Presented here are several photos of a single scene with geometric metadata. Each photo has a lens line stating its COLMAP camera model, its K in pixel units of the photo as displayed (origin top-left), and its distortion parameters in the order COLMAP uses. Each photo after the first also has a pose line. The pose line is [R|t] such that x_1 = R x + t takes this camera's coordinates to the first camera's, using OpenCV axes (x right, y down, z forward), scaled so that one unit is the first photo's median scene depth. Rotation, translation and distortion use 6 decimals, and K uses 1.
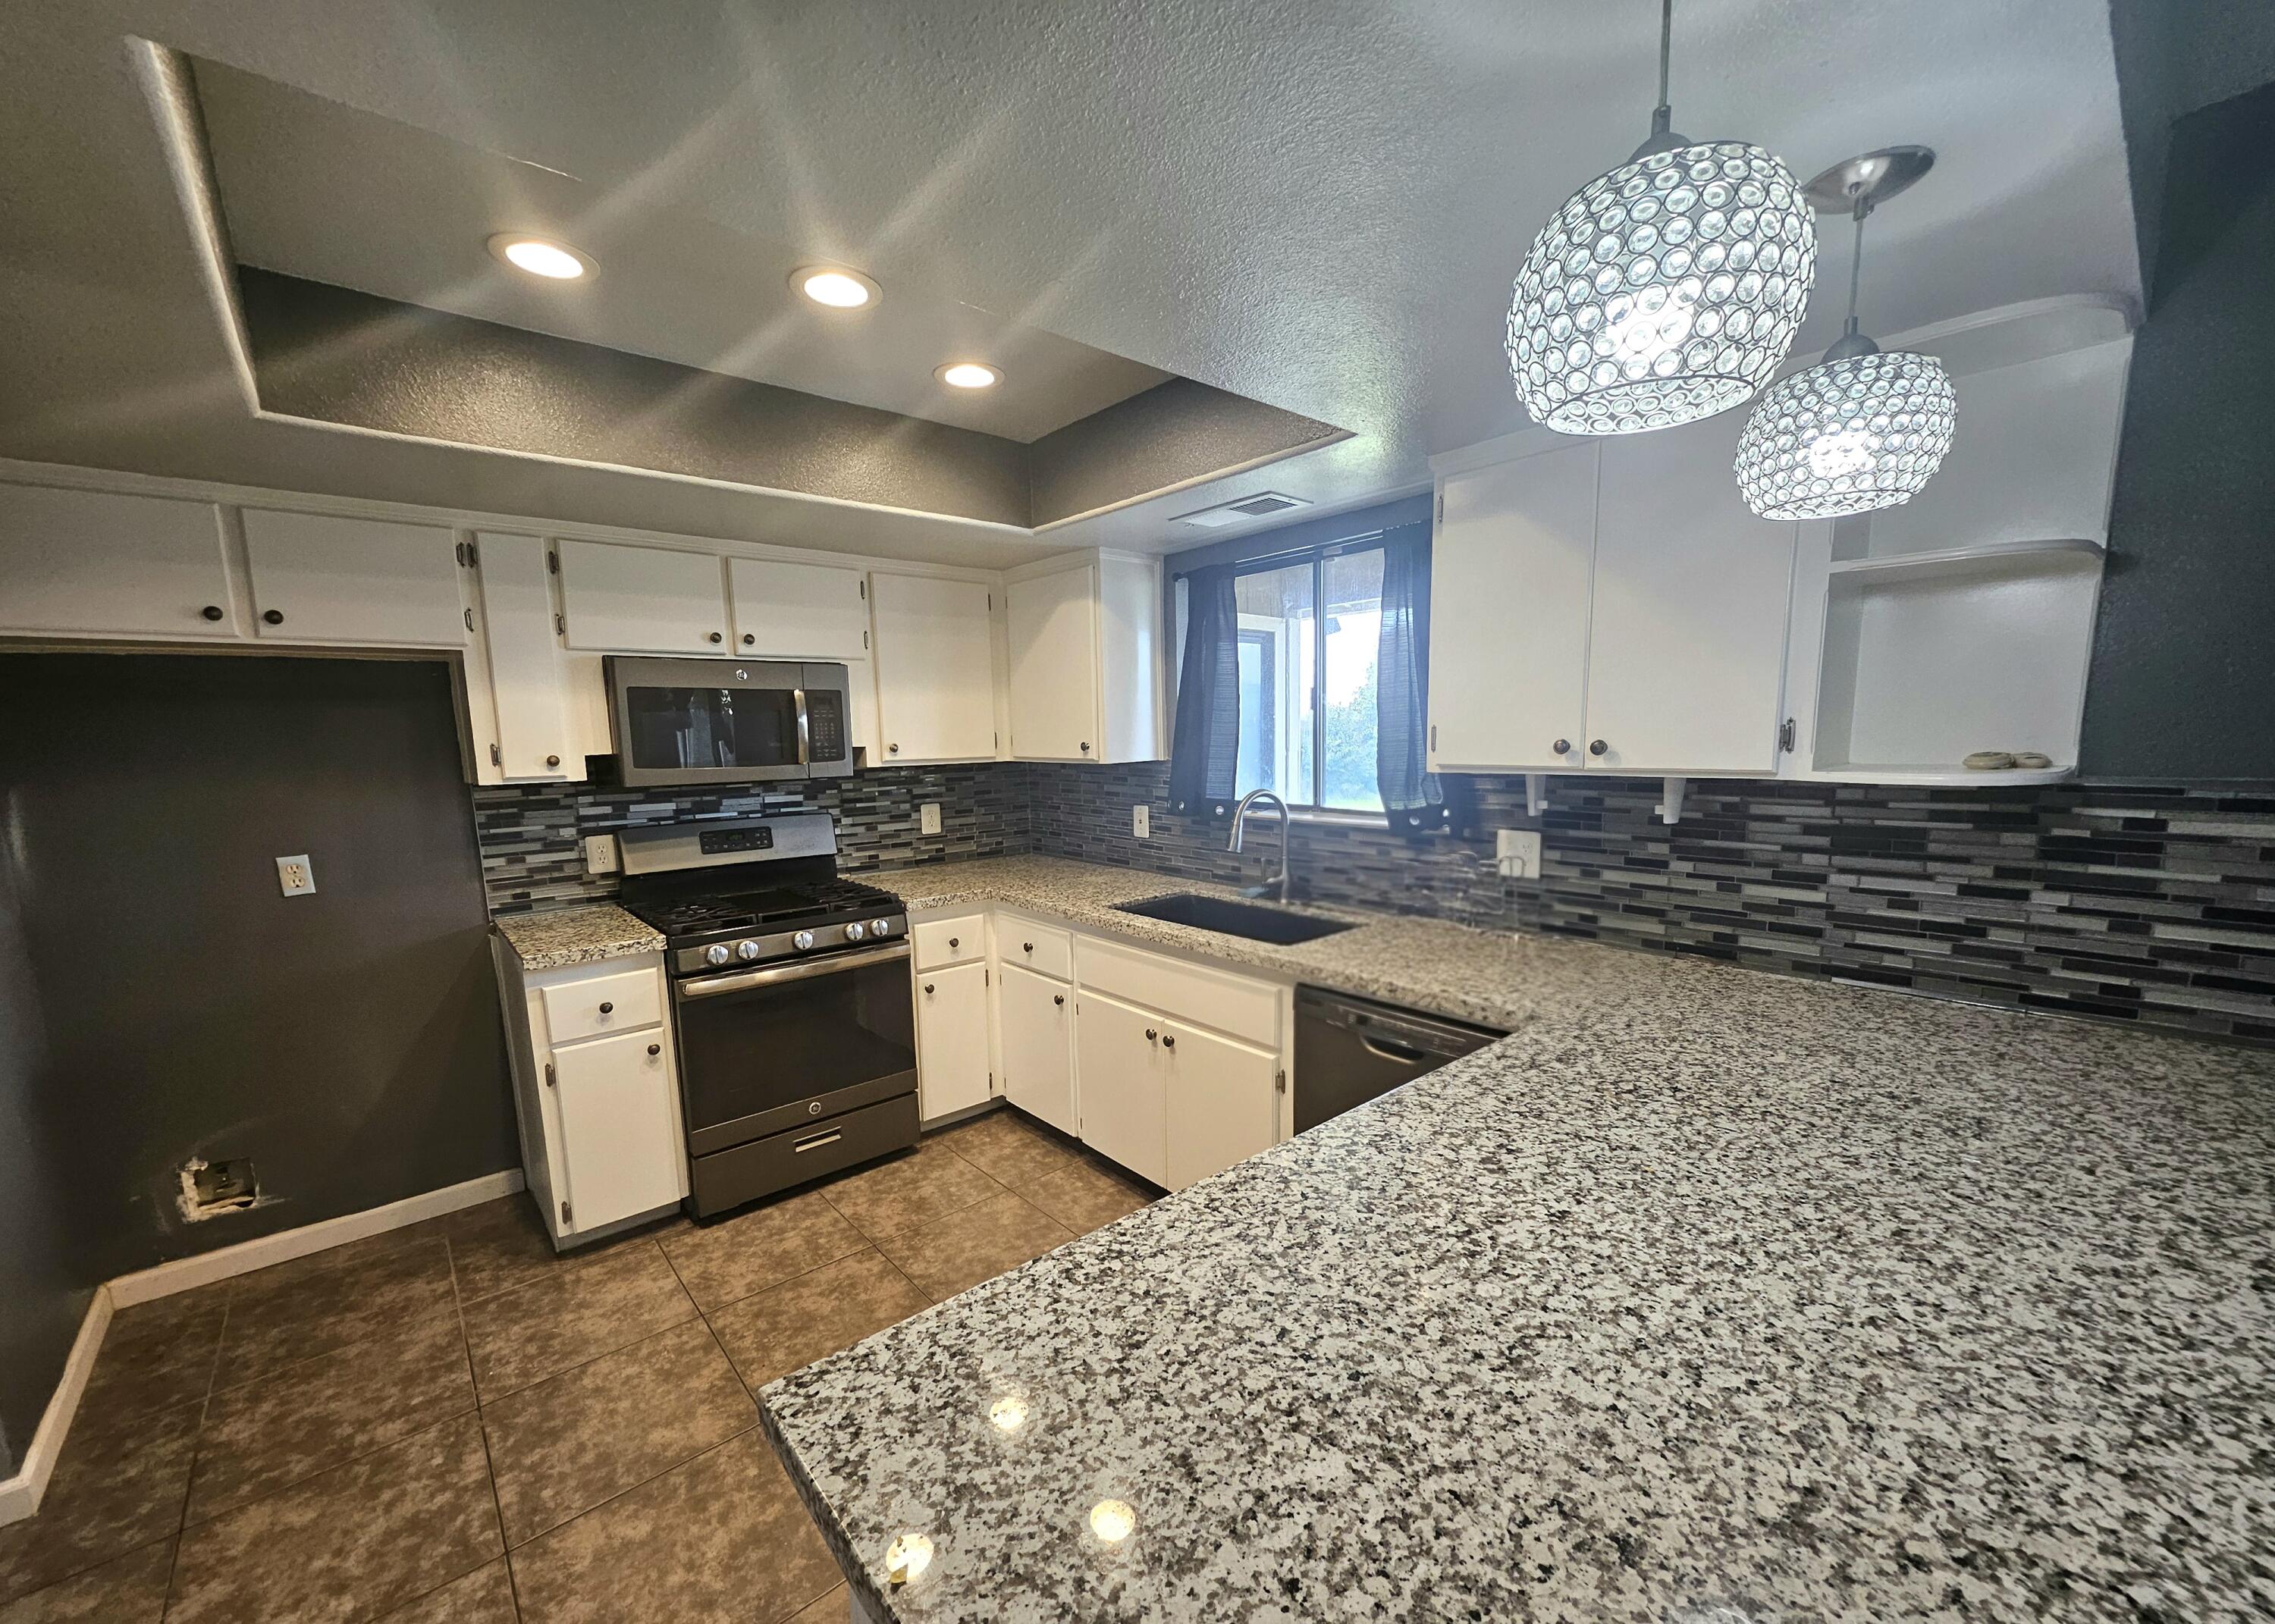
lens RADIAL K [[894.9, 0, 1118.7], [0, 894.9, 860.2], [0, 0, 1]] dist [0.005927, -0.002731]
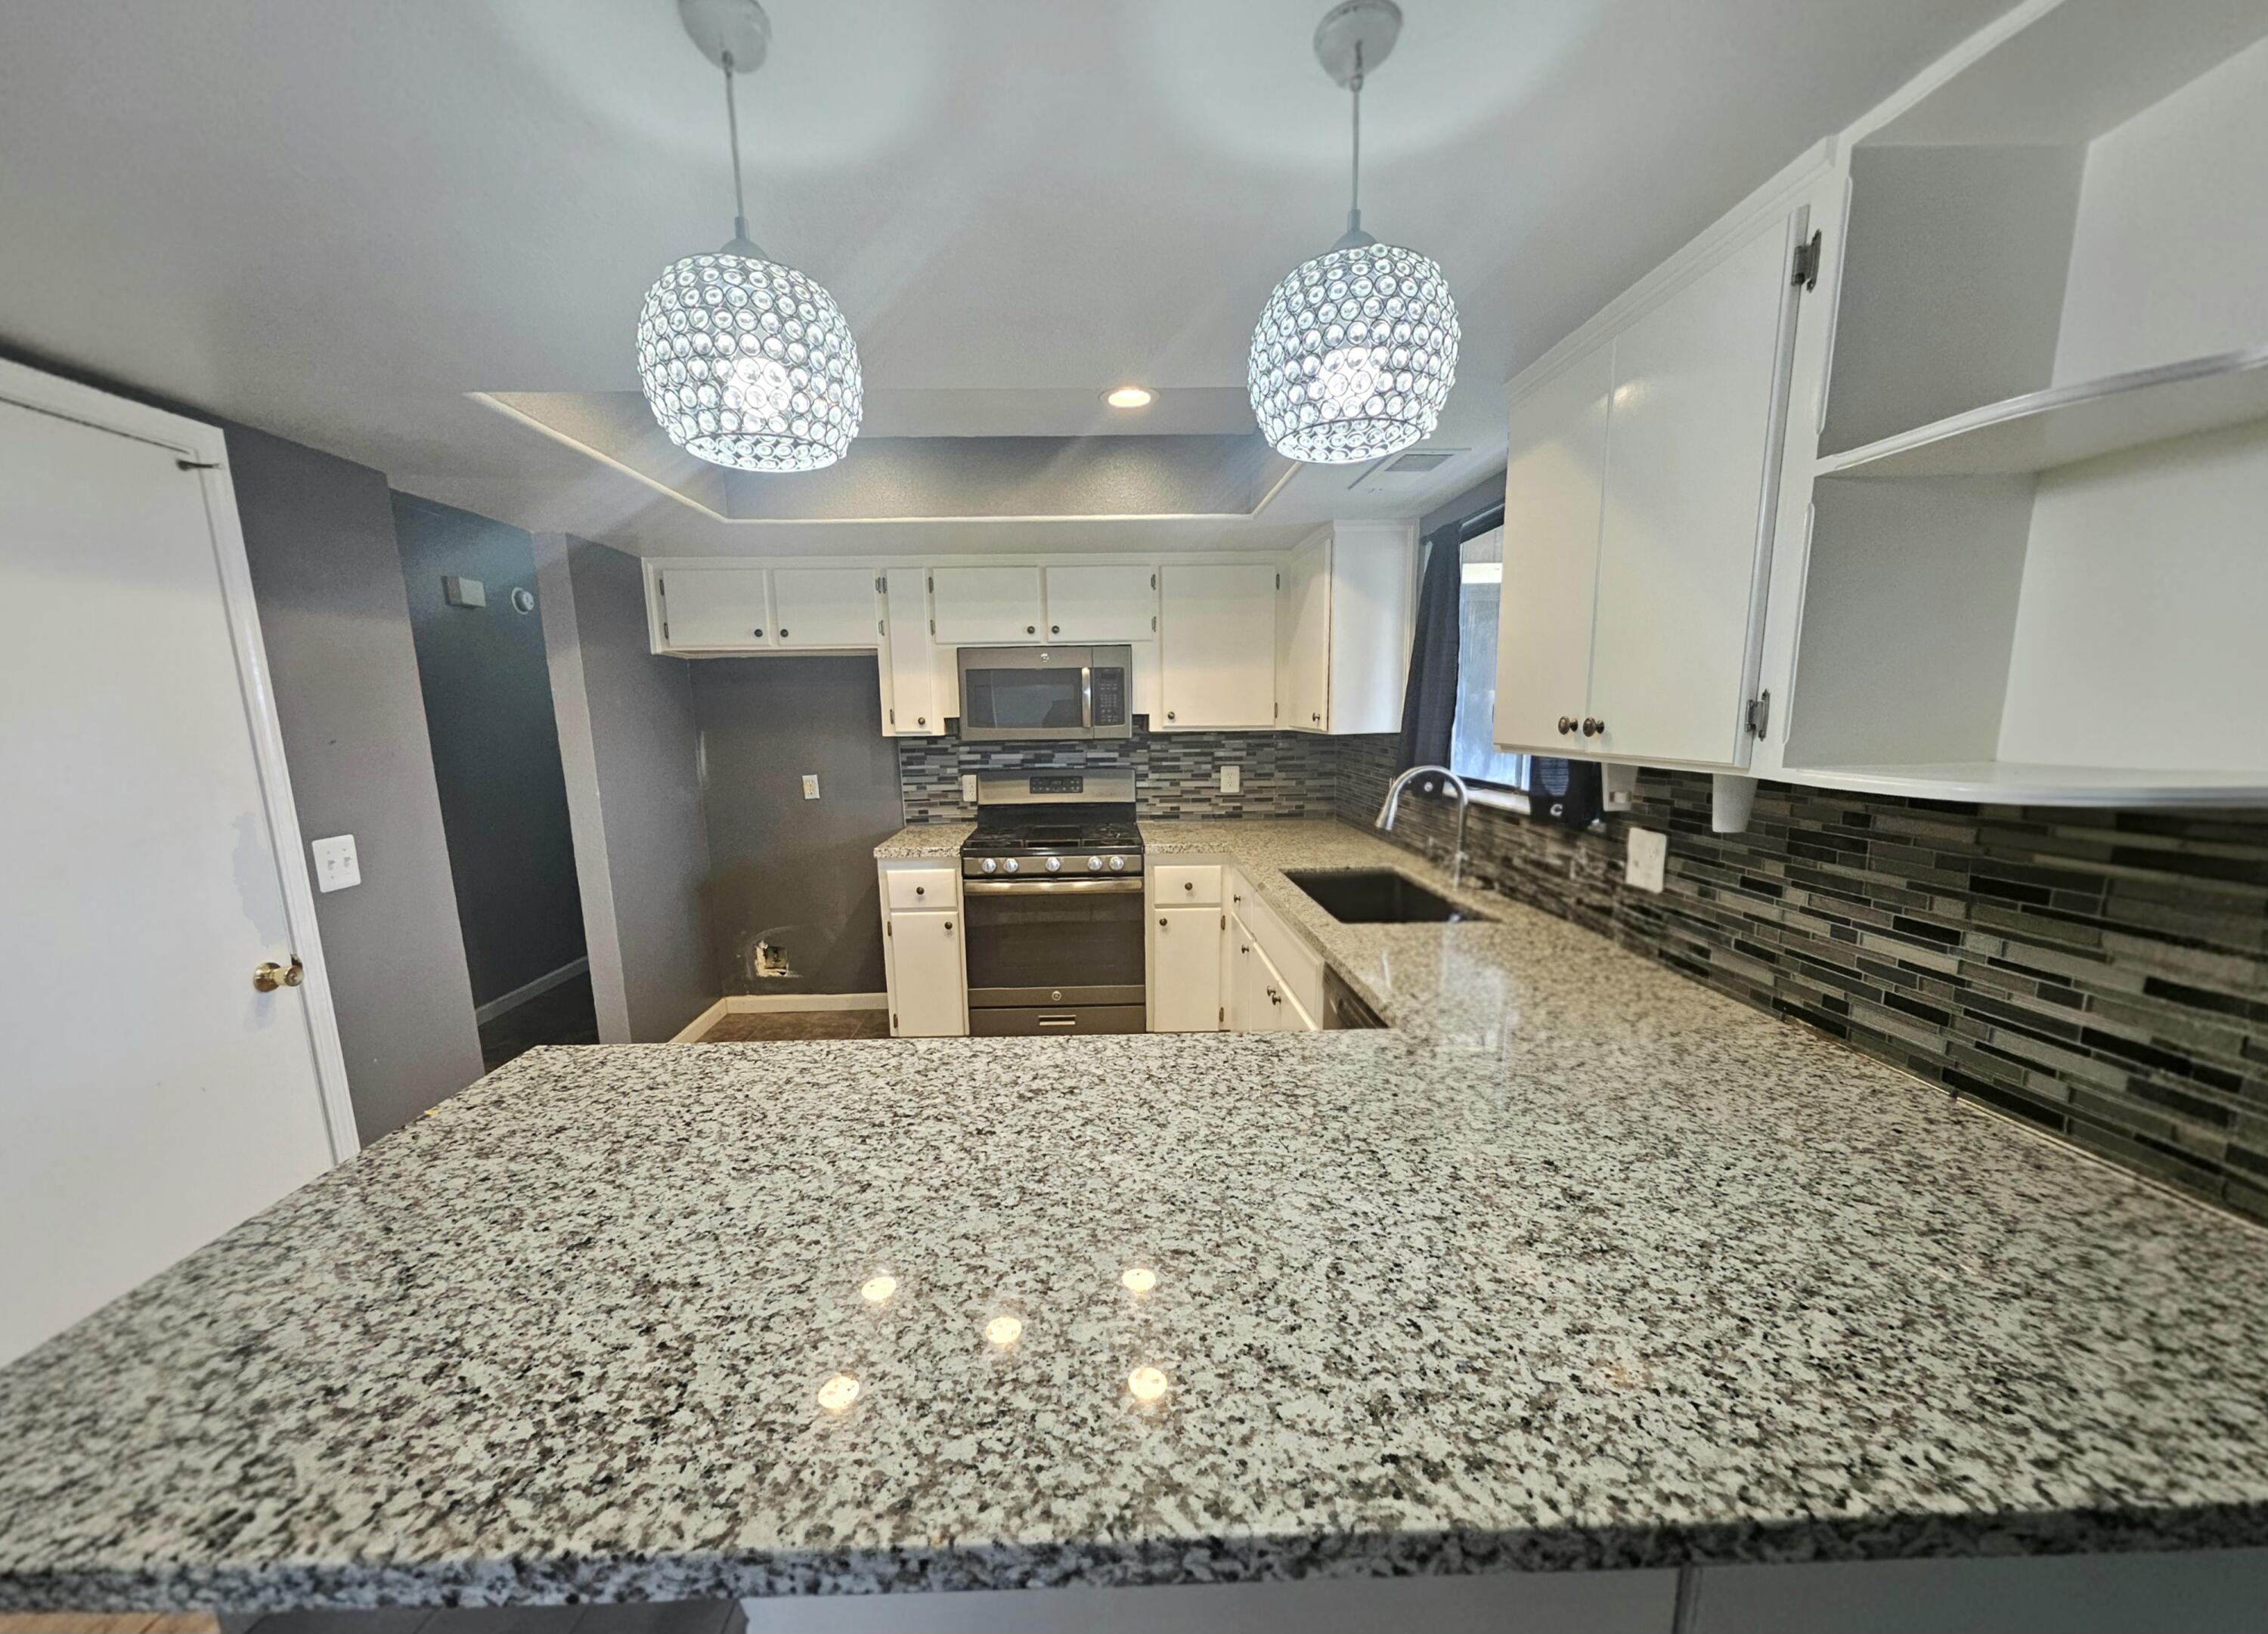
lens RADIAL K [[847.7, 0, 1110.1], [0, 847.7, 854.3], [0, 0, 1]] dist [0.000805, 0.000187]
pose [[0.779808, 0.115580, -0.615257, 0.522855], [-0.092179, 0.993296, 0.069764, -0.020153], [0.619195, 0.002312, 0.785234, 0.104642]]
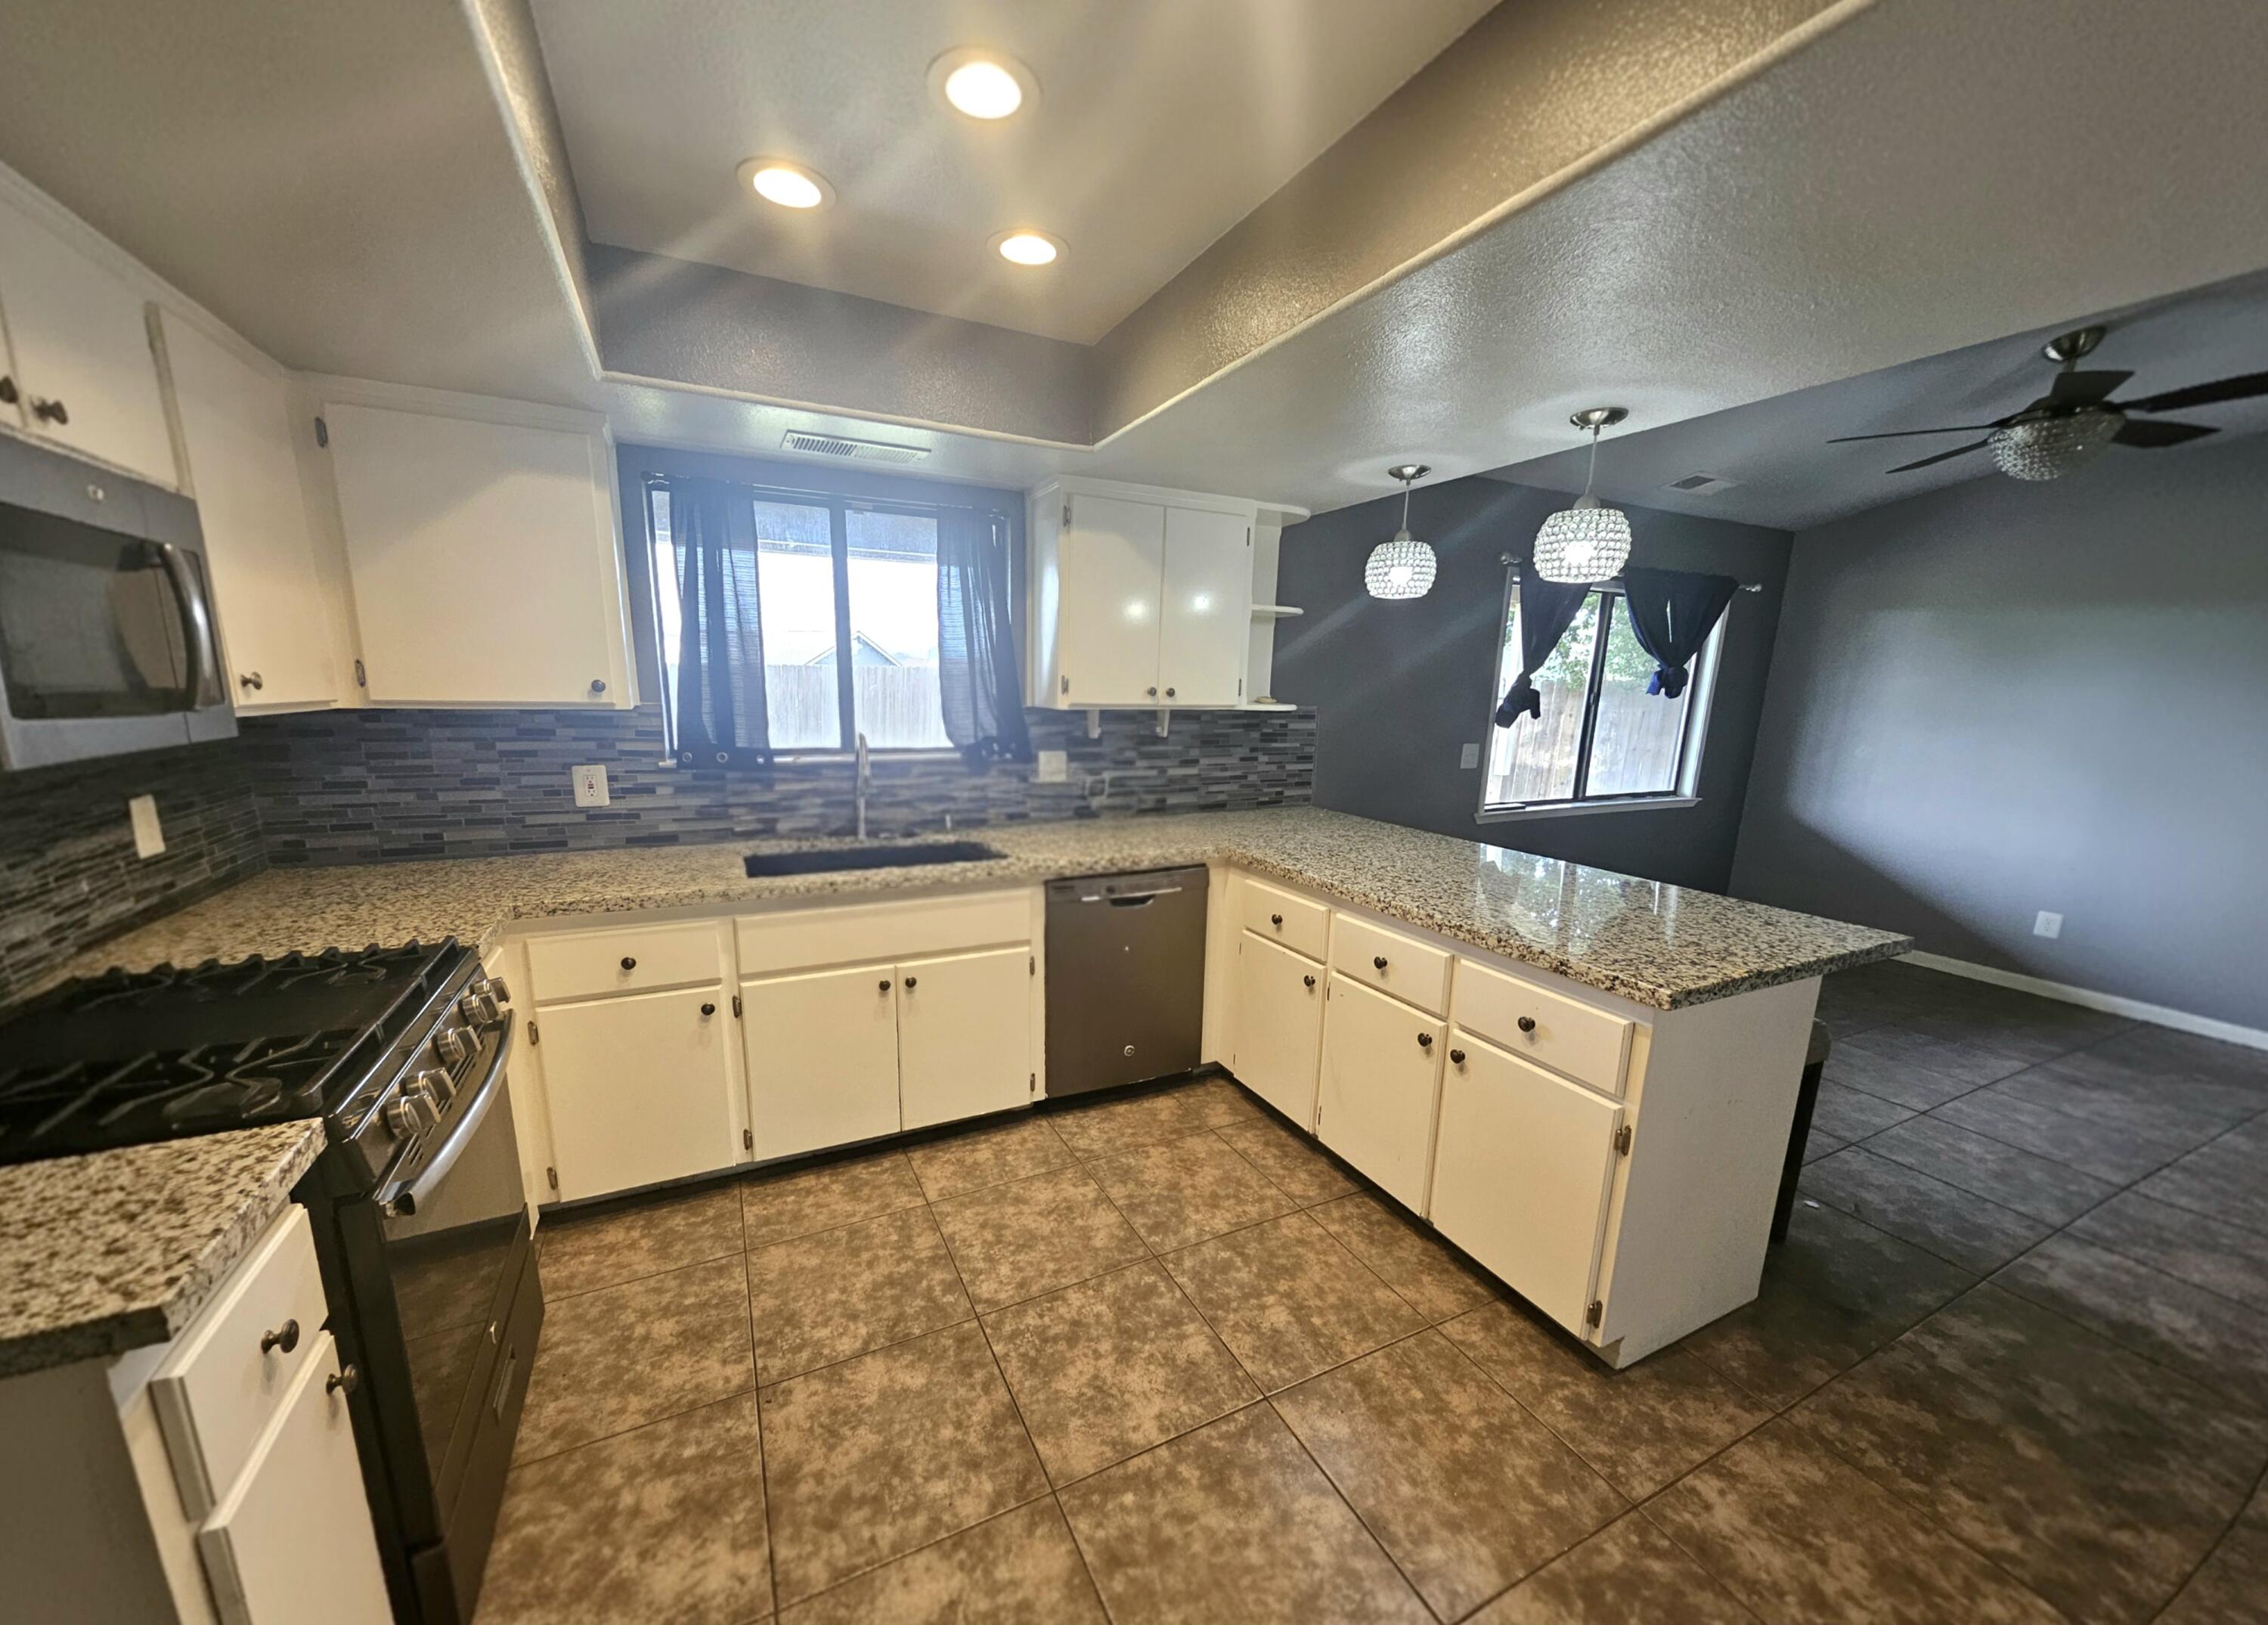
lens RADIAL K [[836.7, 0, 1117.9], [0, 836.7, 847.6], [0, 0, 1]] dist [0.000309, 0.000012]
pose [[0.246289, -0.164660, 0.955107, -0.804758], [0.119047, 0.983140, 0.138795, -0.053091], [-0.961857, 0.079519, 0.261739, 0.541984]]
